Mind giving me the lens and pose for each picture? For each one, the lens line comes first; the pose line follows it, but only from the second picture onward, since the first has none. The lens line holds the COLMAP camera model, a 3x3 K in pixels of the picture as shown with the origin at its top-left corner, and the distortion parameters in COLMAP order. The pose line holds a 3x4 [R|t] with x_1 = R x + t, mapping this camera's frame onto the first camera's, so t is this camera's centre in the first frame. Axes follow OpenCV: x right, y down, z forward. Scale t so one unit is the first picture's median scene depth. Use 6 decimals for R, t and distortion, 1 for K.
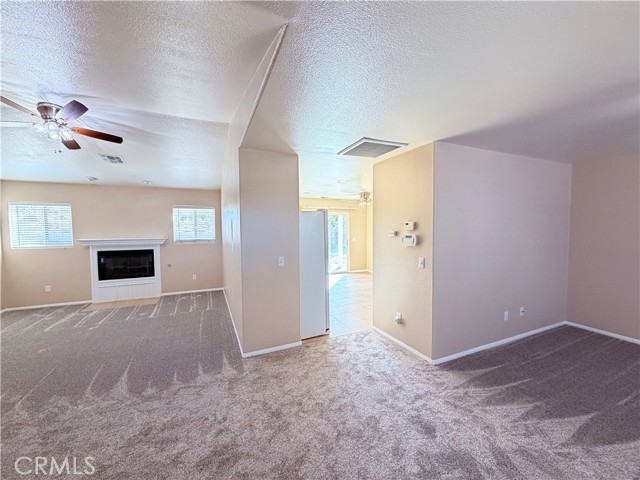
lens RADIAL K [[255.0, 0, 318.5], [0, 255.0, 239.5], [0, 0, 1]] dist [-0.000517, -0.000359]
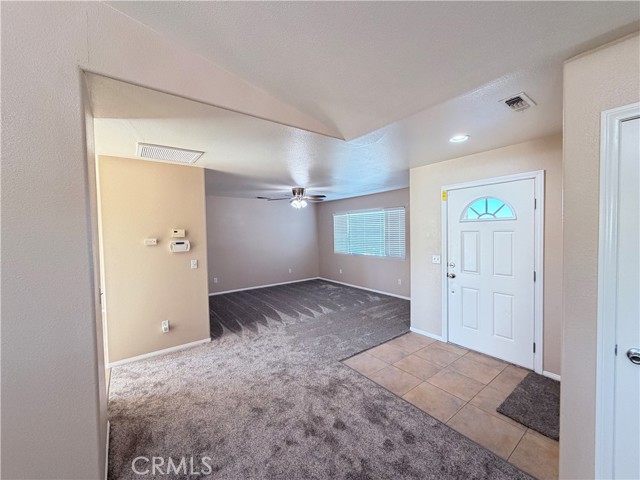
lens RADIAL K [[255.0, 0, 318.5], [0, 255.0, 240.5], [0, 0, 1]] dist [-0.000517, -0.000359]
pose [[-0.214385, -0.028481, 0.976334, -0.859086], [0.066607, 0.996822, 0.043704, -0.032584], [-0.974475, 0.074400, -0.211807, 0.669235]]
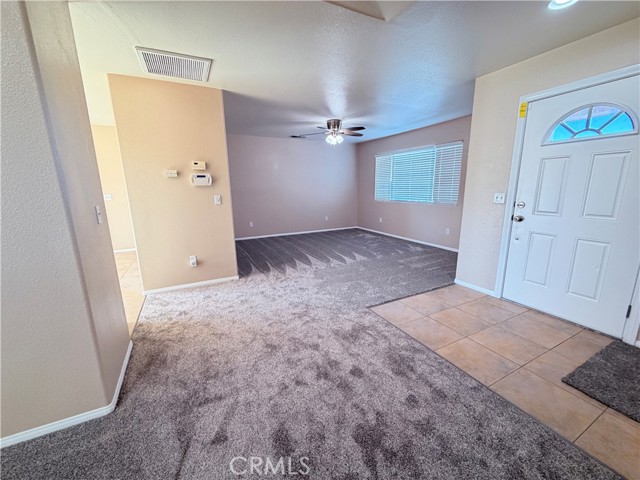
lens RADIAL K [[255.0, 0, 318.2], [0, 255.0, 240.1], [0, 0, 1]] dist [-0.000517, -0.000359]
pose [[-0.043461, -0.203400, 0.978131, -0.741289], [0.063344, 0.976525, 0.205880, 0.058765], [-0.997045, 0.070906, -0.029556, 0.593669]]
